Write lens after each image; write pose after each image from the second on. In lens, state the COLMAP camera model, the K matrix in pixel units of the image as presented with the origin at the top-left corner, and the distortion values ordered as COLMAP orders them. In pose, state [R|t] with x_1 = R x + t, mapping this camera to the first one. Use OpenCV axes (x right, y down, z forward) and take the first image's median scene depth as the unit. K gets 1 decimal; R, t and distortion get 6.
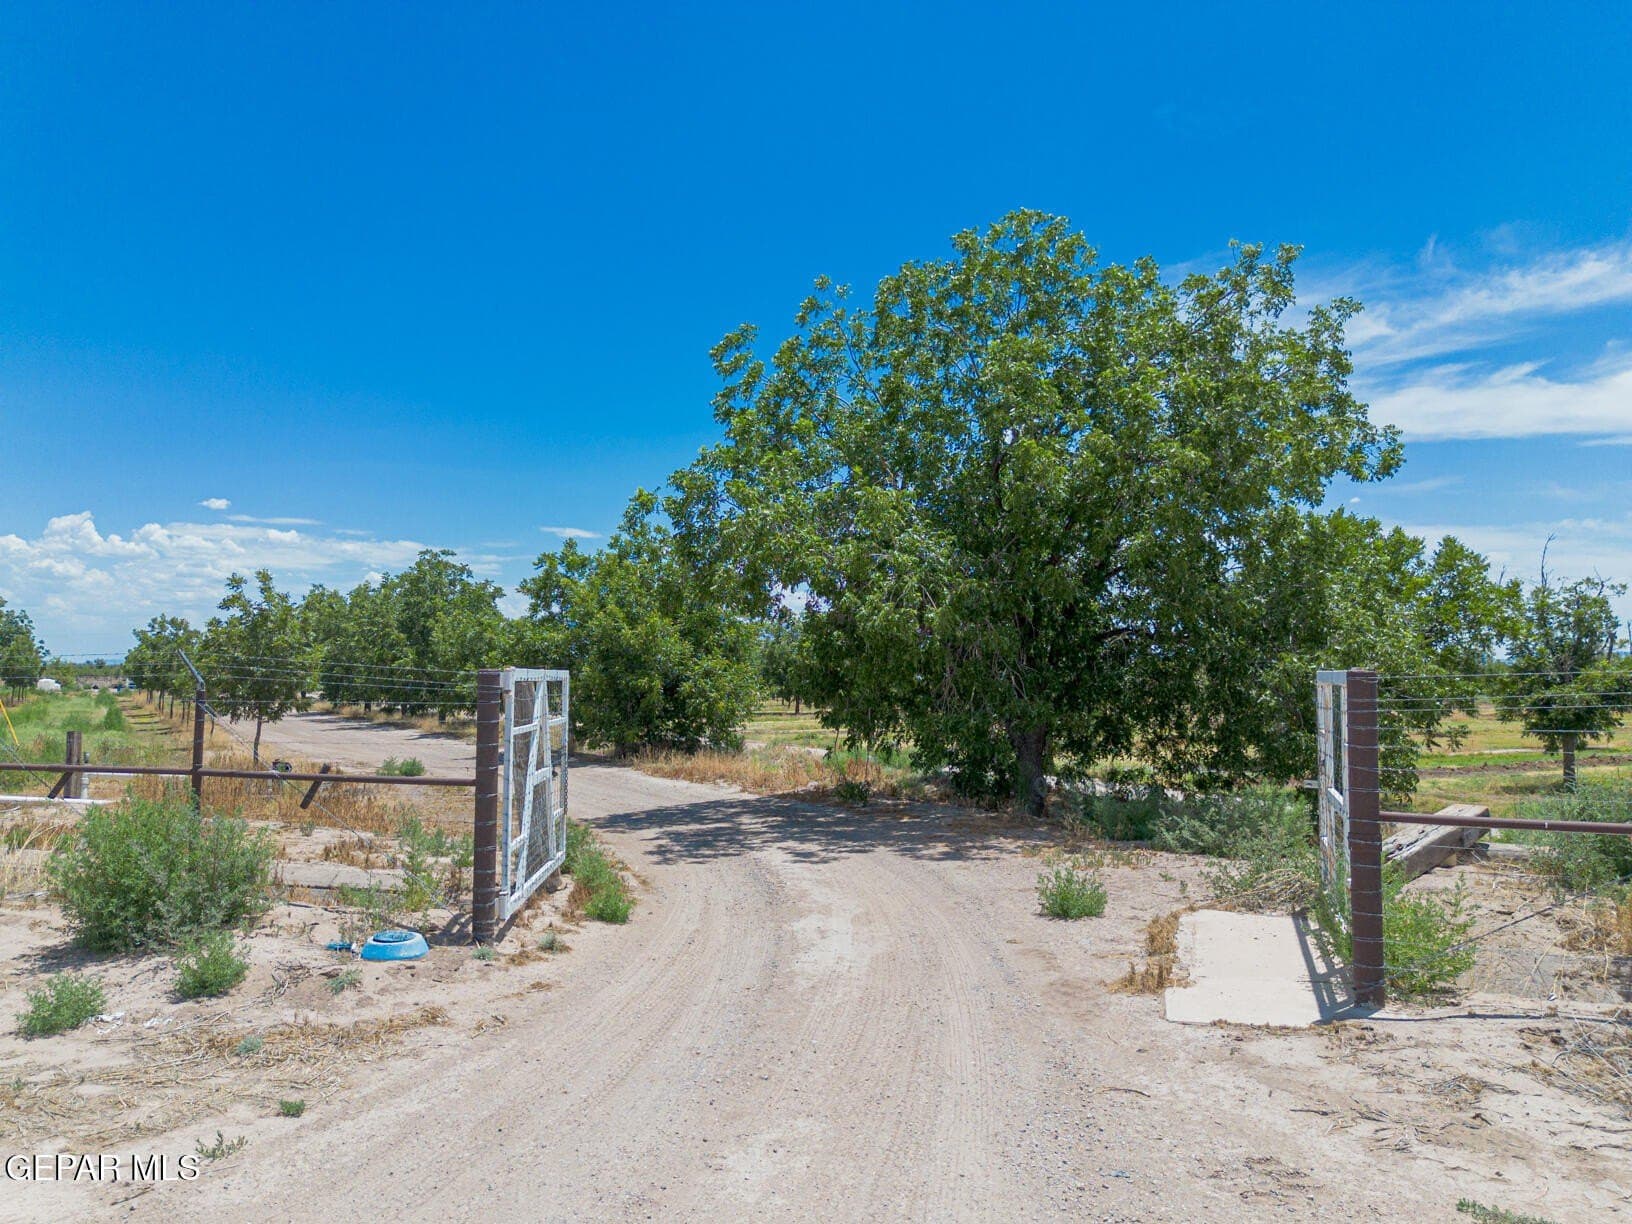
lens RADIAL K [[1117.3, 0, 820.2], [0, 1117.3, 609.4], [0, 0, 1]] dist [0.009961, -0.002966]
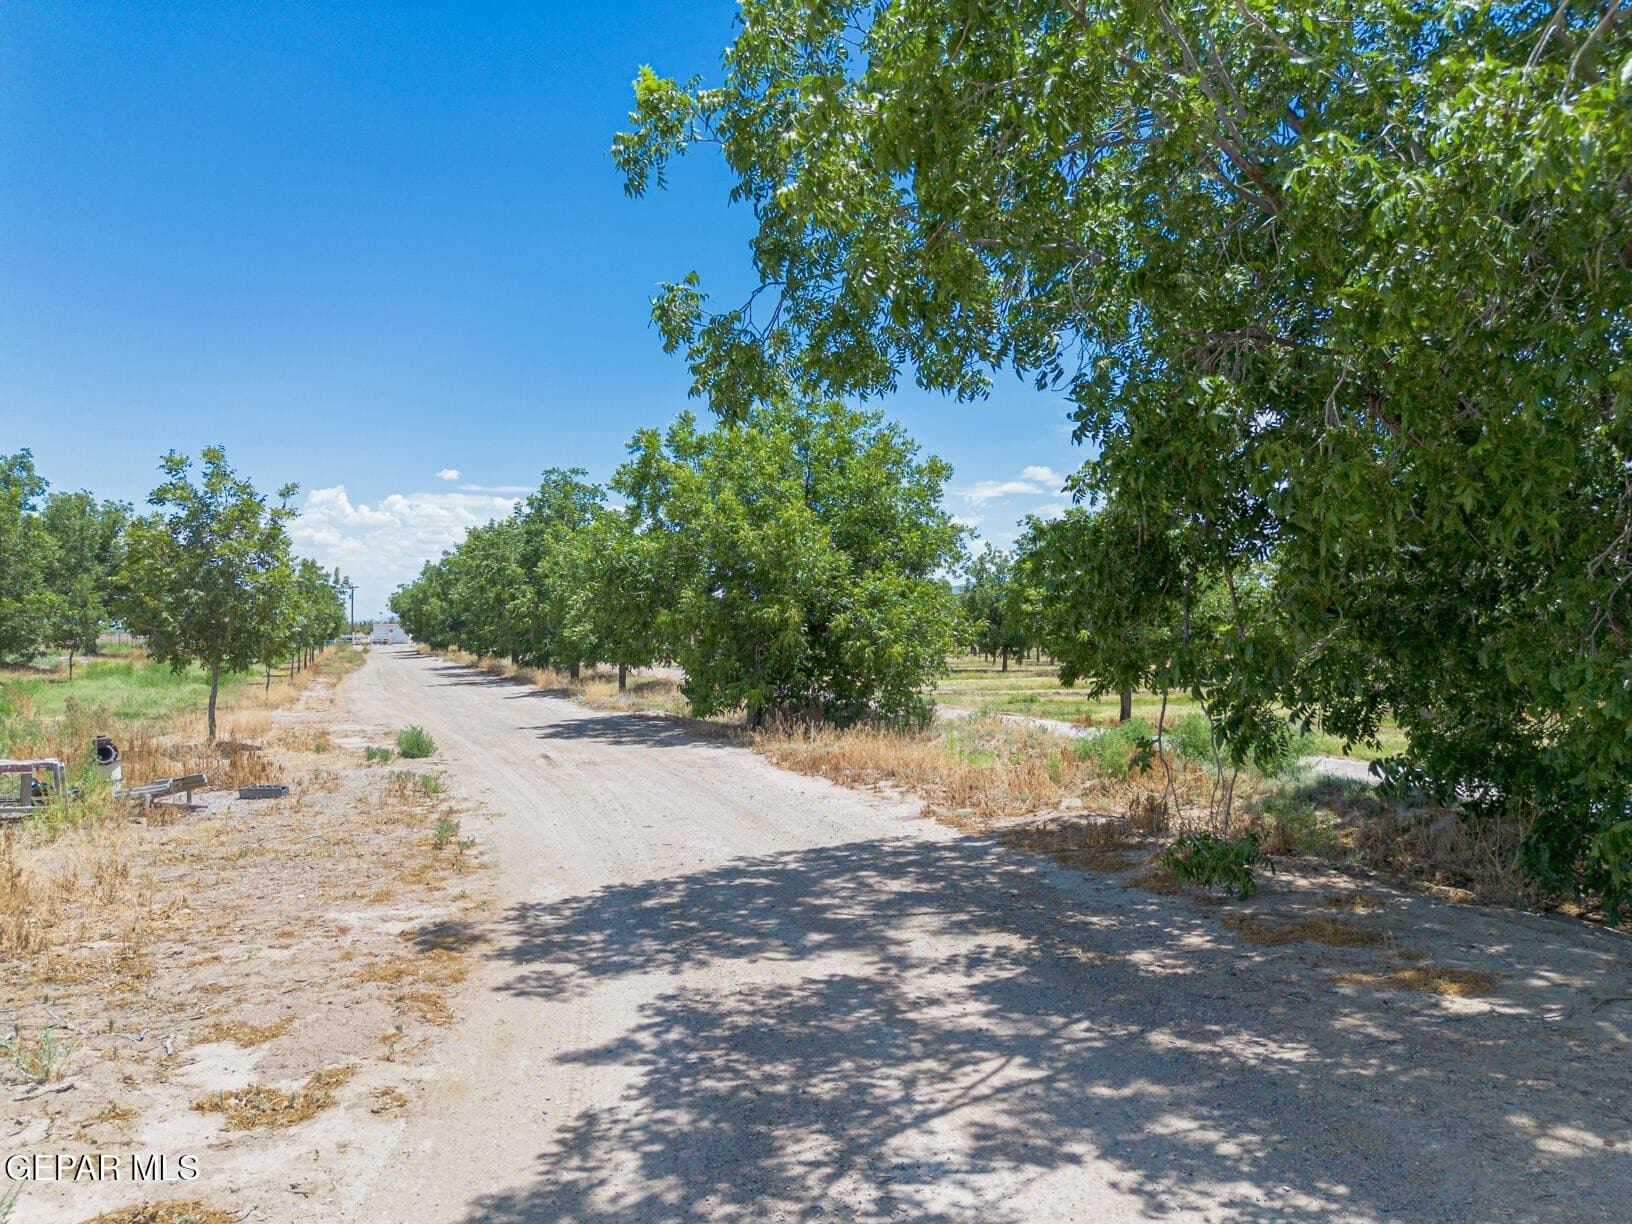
lens RADIAL K [[1117.3, 0, 825.8], [0, 1117.3, 607.9], [0, 0, 1]] dist [0.009961, -0.002966]
pose [[0.985188, -0.002682, -0.171455, -0.020349], [0.008593, 0.999394, 0.033742, 0.039945], [0.171261, -0.034715, 0.984614, 0.373577]]
